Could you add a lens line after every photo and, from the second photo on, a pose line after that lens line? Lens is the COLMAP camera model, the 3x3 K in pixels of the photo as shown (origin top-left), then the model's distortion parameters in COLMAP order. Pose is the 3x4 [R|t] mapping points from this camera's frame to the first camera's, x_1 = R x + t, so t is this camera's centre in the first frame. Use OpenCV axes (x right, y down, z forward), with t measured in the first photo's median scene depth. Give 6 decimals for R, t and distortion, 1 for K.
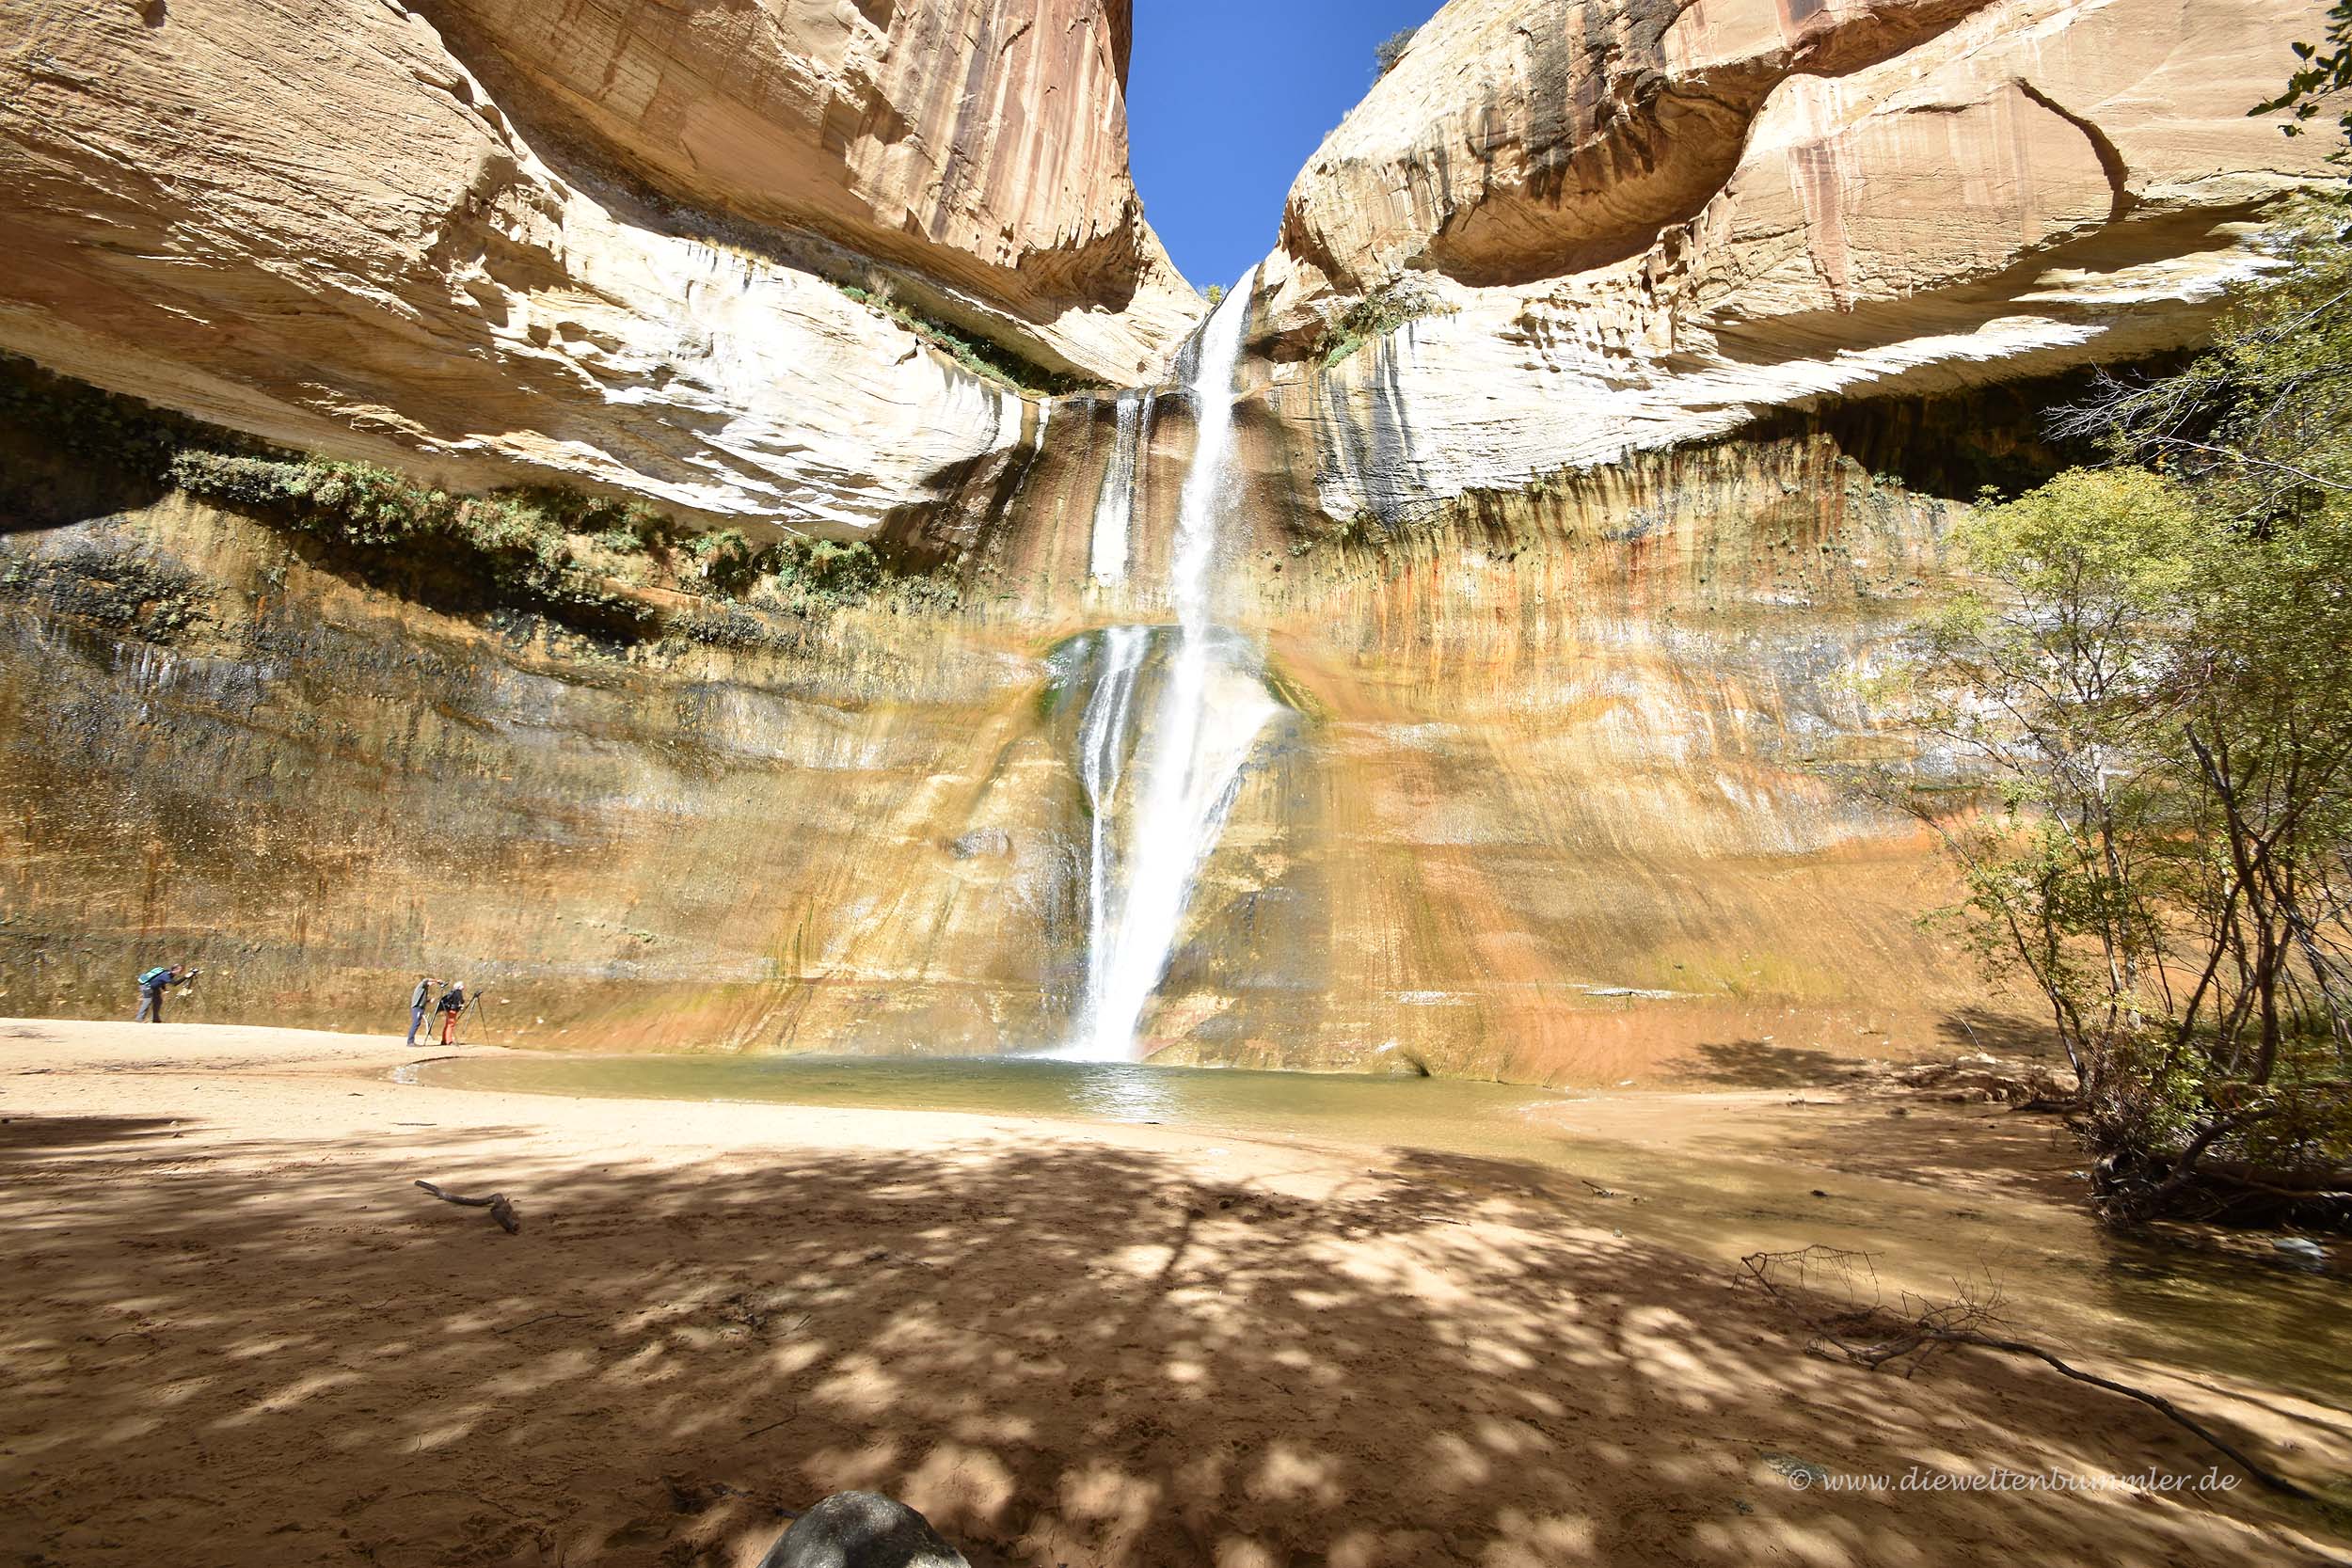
lens RADIAL K [[1034.7, 0, 1184.0], [0, 1034.7, 771.1], [0, 0, 1]] dist [0.020191, -0.015196]
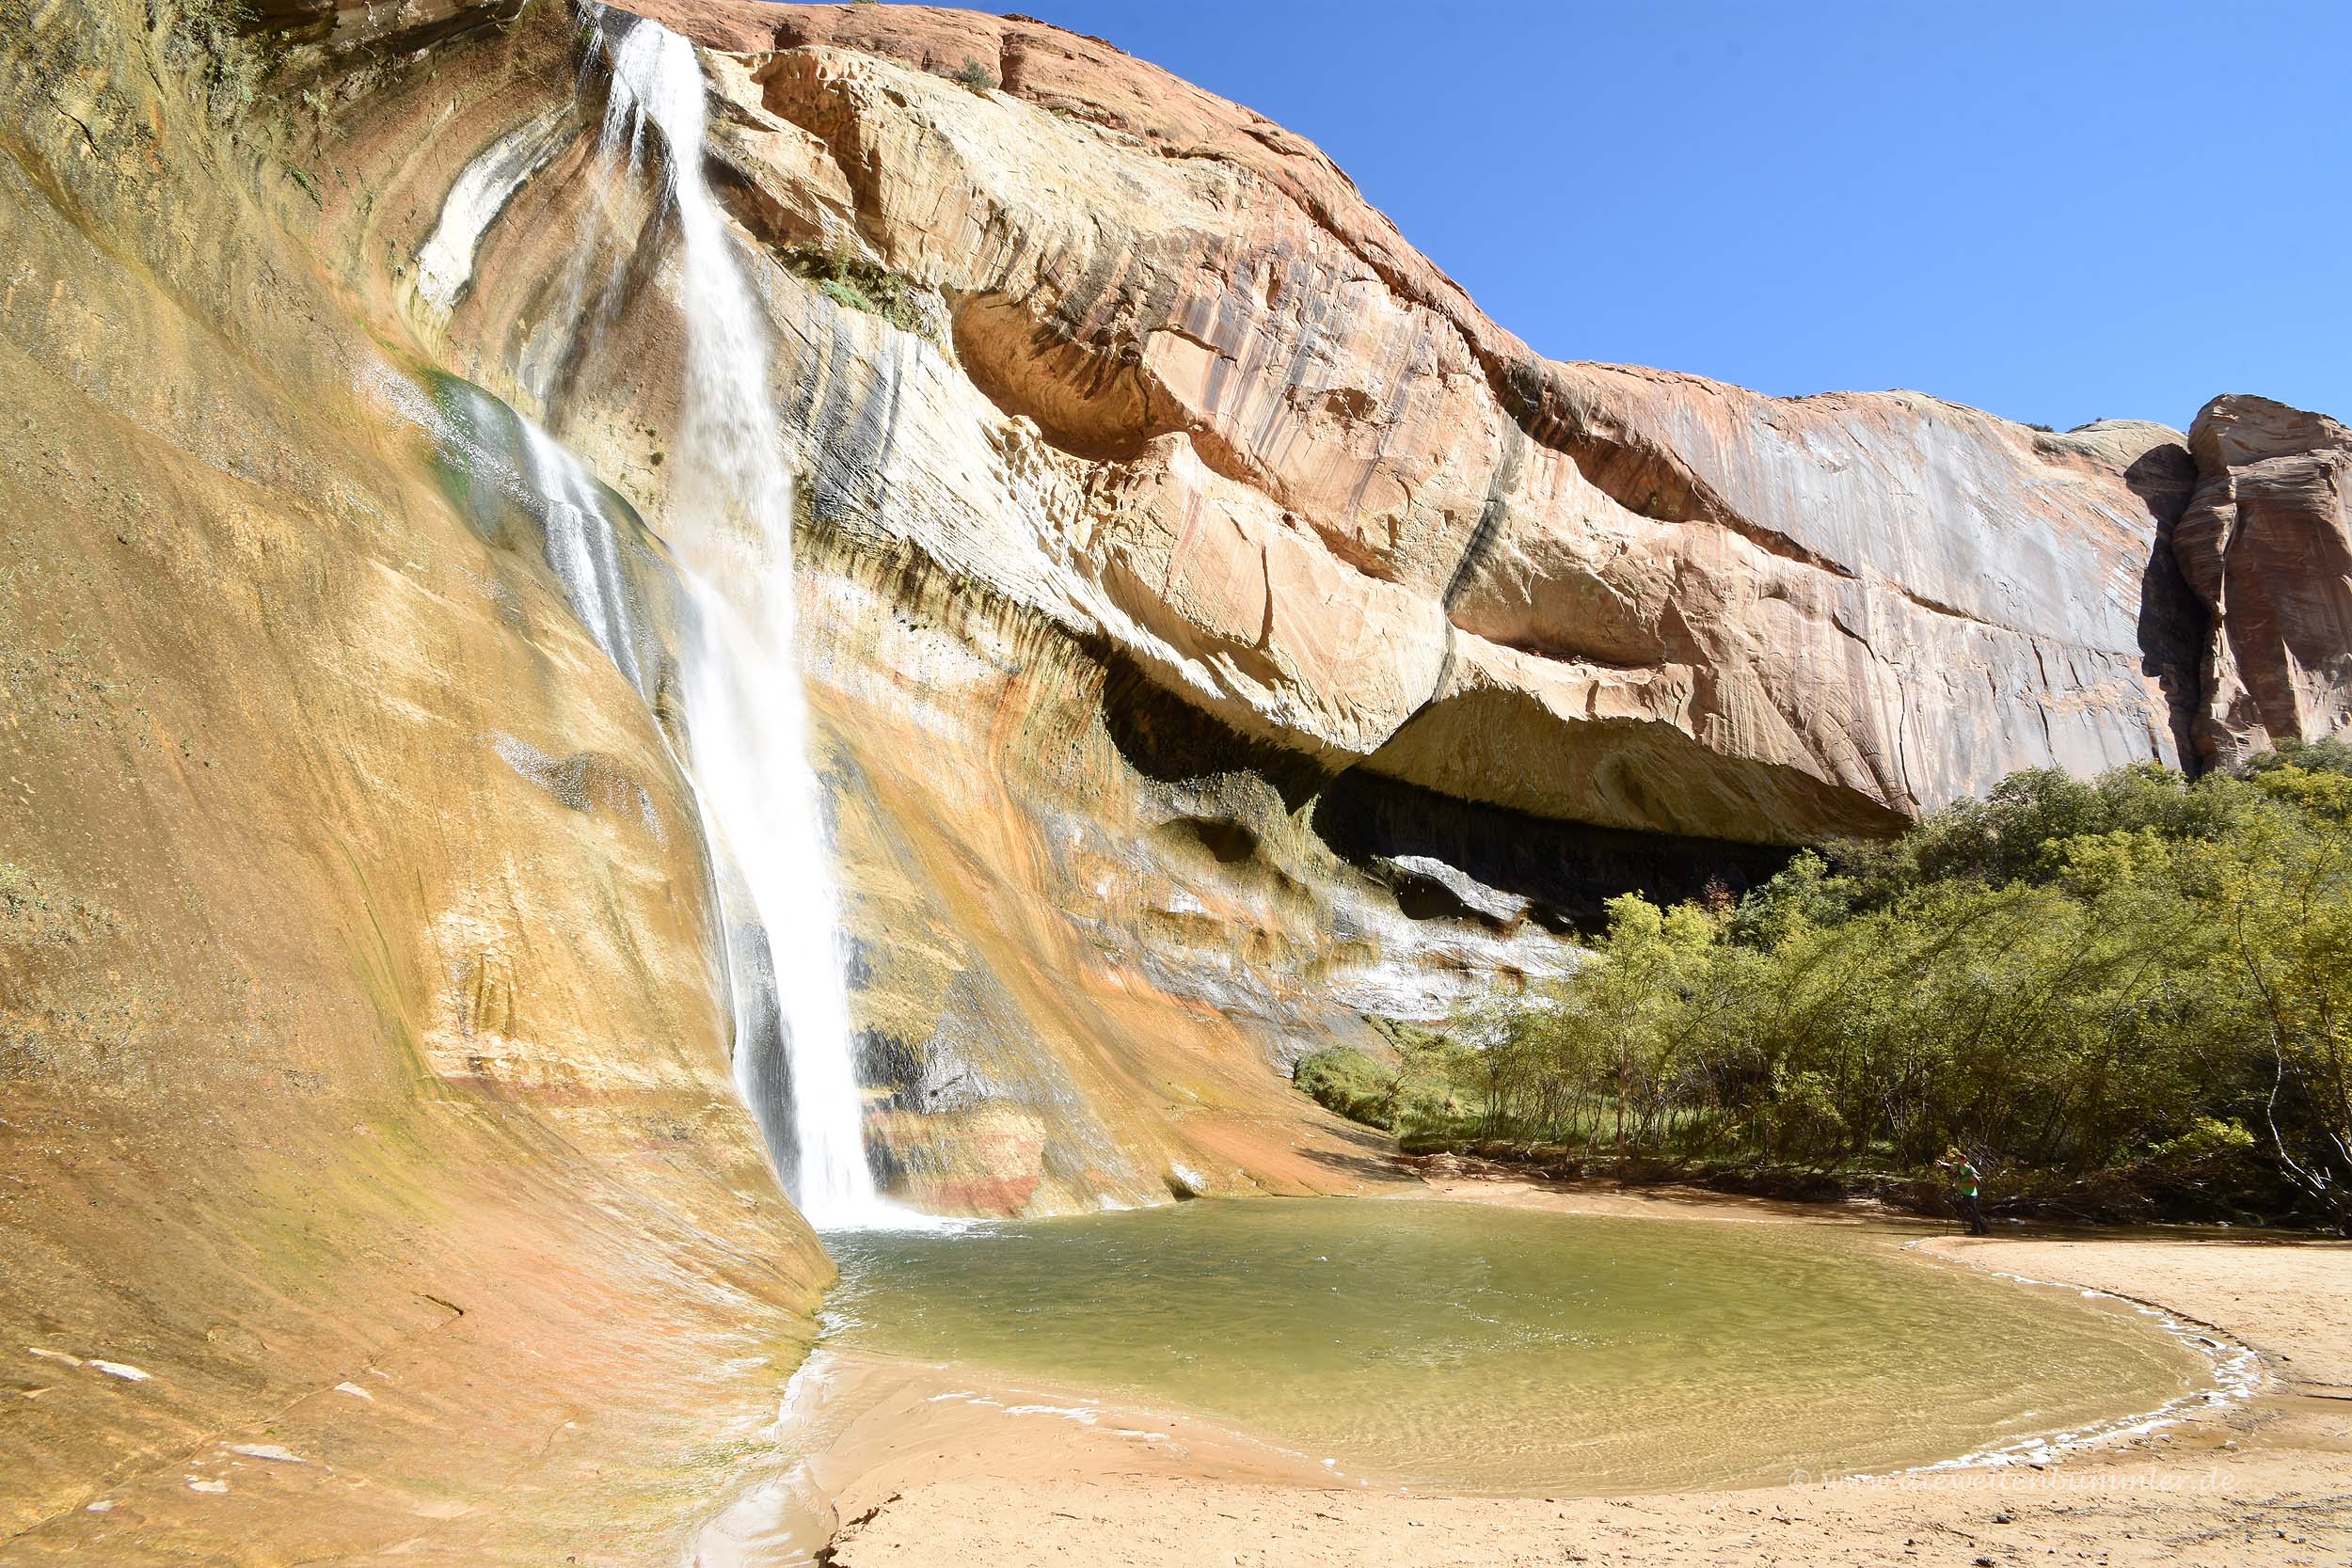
lens RADIAL K [[1031.3, 0, 1185.0], [0, 1031.3, 771.7], [0, 0, 1]] dist [0.014538, -0.014491]
pose [[0.123509, 0.289983, 0.949029, -0.535806], [-0.245401, 0.935572, -0.253934, 0.102818], [-0.961522, -0.201529, 0.186714, 0.564213]]
